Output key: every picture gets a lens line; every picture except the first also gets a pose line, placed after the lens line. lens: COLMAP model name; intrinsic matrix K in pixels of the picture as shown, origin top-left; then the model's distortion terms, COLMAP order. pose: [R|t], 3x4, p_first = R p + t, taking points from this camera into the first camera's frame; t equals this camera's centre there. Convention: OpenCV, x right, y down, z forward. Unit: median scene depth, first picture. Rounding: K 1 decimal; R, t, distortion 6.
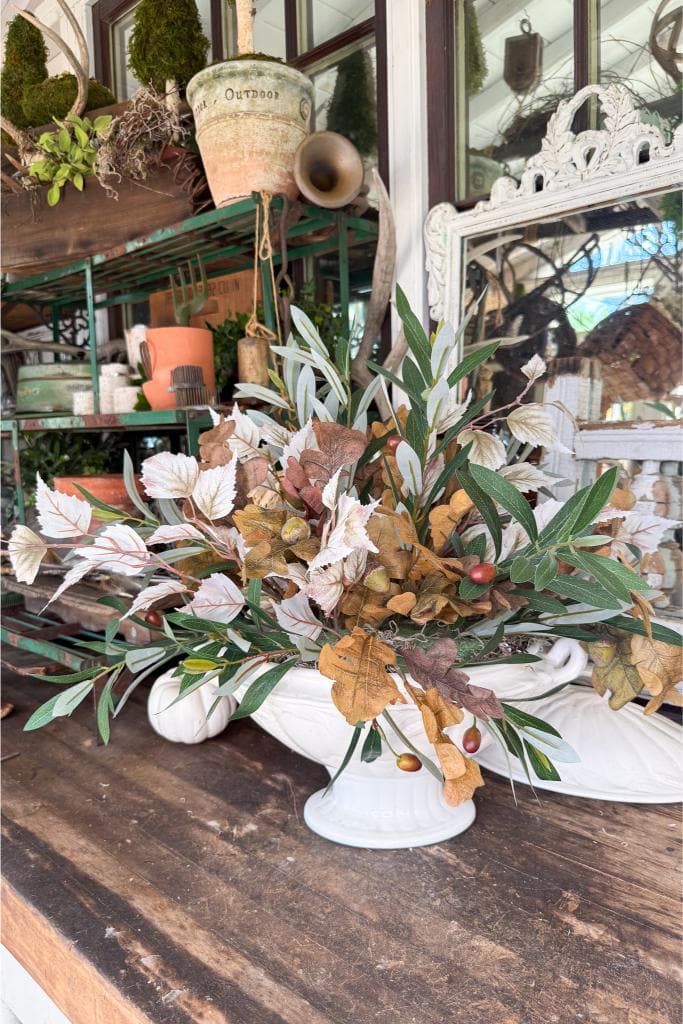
lens RADIAL K [[695.2, 0, 340.1], [0, 695.2, 517.5], [0, 0, 1]] dist [-0.021395, -0.003704]
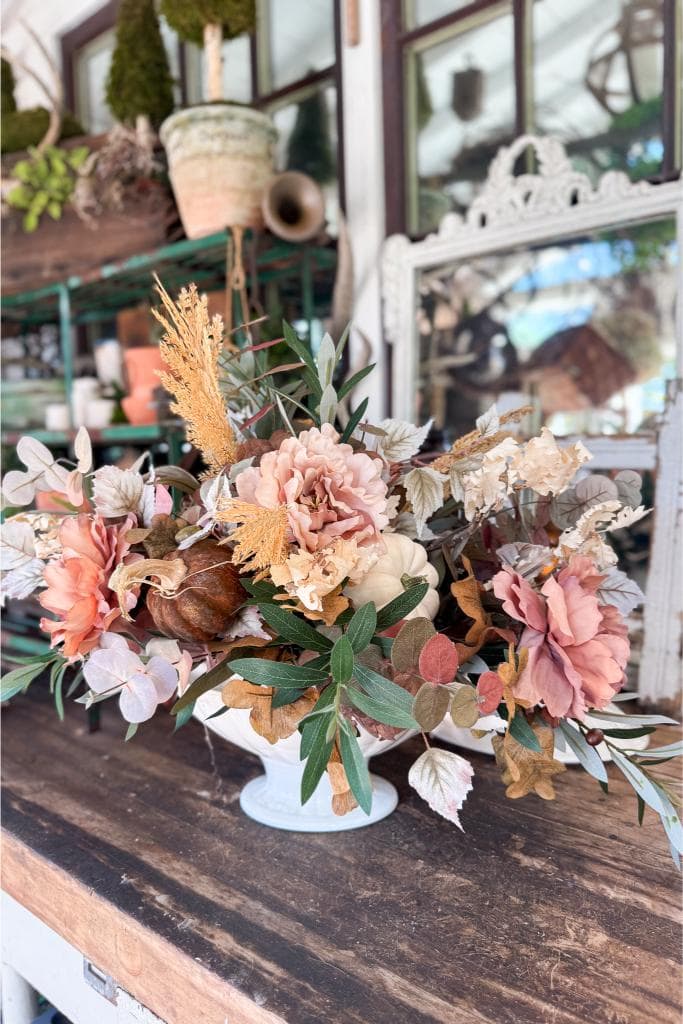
lens RADIAL K [[695.2, 0, 325.8], [0, 695.2, 519.2], [0, 0, 1]] dist [-0.021395, -0.003704]
pose [[0.998671, -0.010394, 0.050482, -0.035271], [0.010978, 0.999876, -0.011302, 0.010731], [-0.050359, 0.011842, 0.998661, -0.126324]]
